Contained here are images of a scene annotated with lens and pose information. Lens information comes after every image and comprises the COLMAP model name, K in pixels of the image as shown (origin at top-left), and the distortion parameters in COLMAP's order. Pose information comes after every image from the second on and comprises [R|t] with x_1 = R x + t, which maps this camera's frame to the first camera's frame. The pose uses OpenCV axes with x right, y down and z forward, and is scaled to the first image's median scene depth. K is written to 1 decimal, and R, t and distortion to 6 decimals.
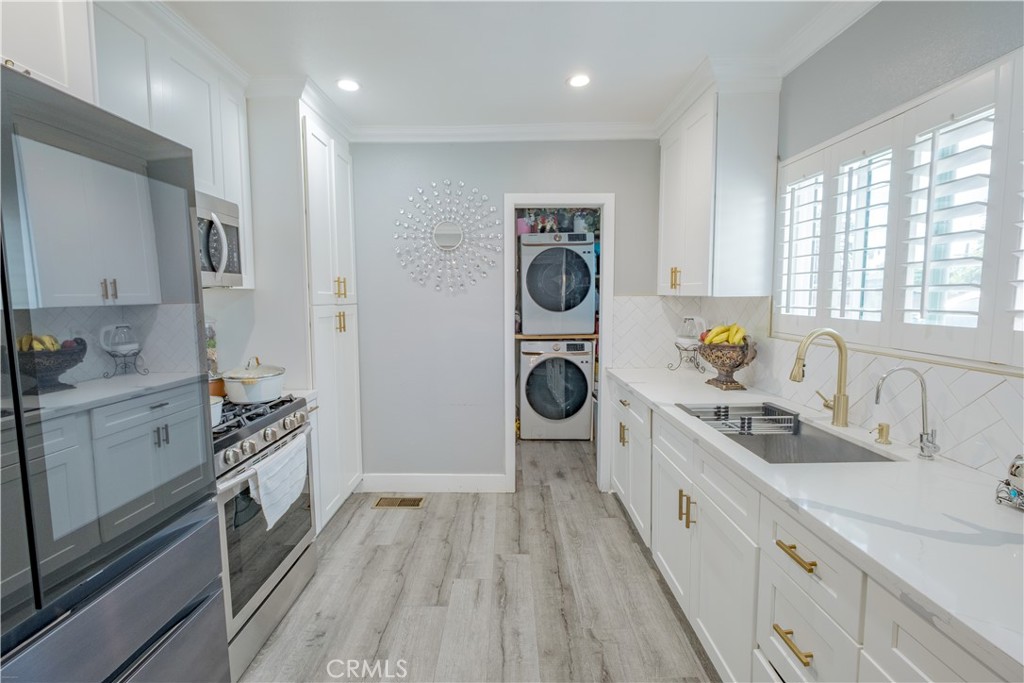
lens RADIAL K [[454.7, 0, 505.0], [0, 454.7, 335.0], [0, 0, 1]] dist [-0.004219, -0.000723]
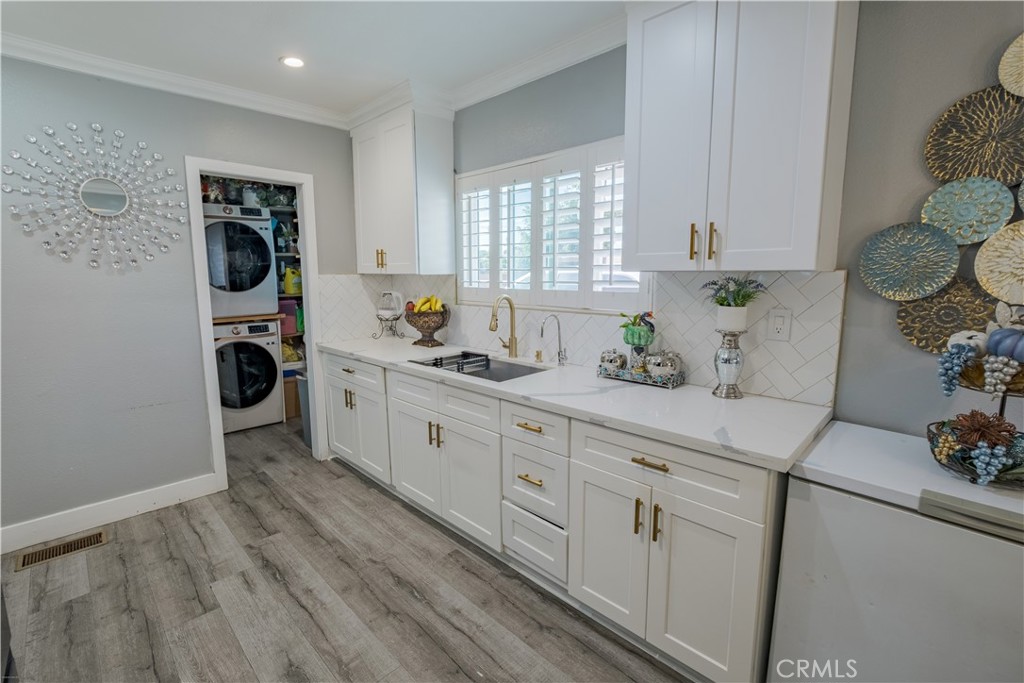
lens RADIAL K [[454.7, 0, 505.0], [0, 454.7, 335.0], [0, 0, 1]] dist [-0.004219, -0.000723]
pose [[0.703799, -0.093084, 0.704274, -0.245026], [0.061795, 0.995642, 0.069840, 0.008495], [-0.707706, -0.005633, 0.706484, -0.054351]]
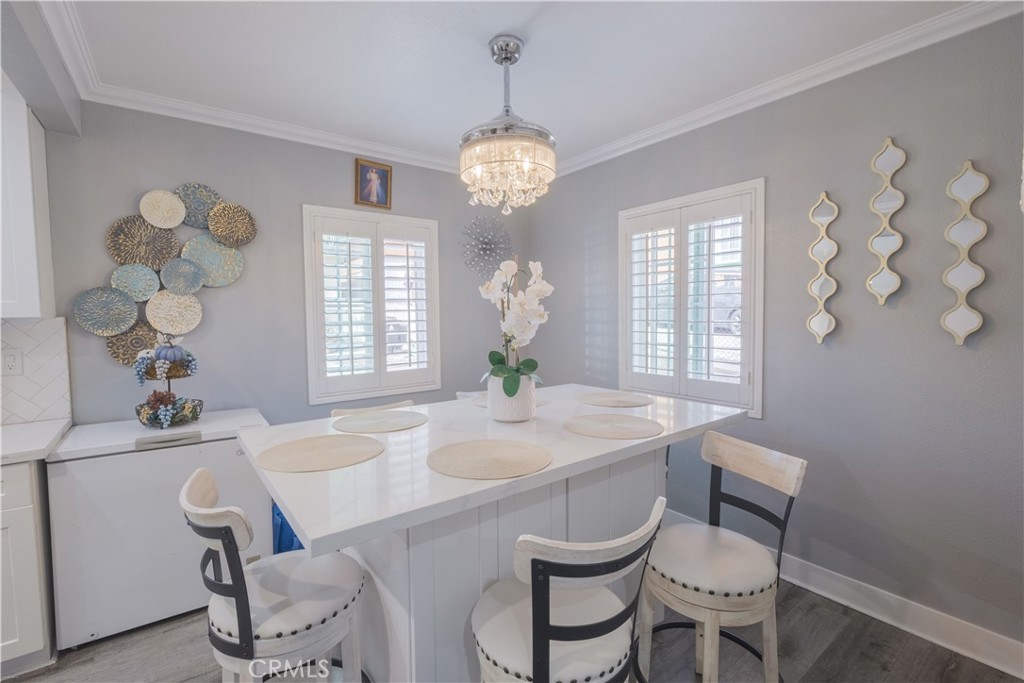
lens RADIAL K [[454.7, 0, 505.0], [0, 454.7, 335.0], [0, 0, 1]] dist [-0.004219, -0.000723]
pose [[-0.599168, -0.030937, 0.800025, -0.638421], [0.085013, 0.991145, 0.101997, 0.009764], [-0.796097, 0.129126, -0.591233, -0.096497]]
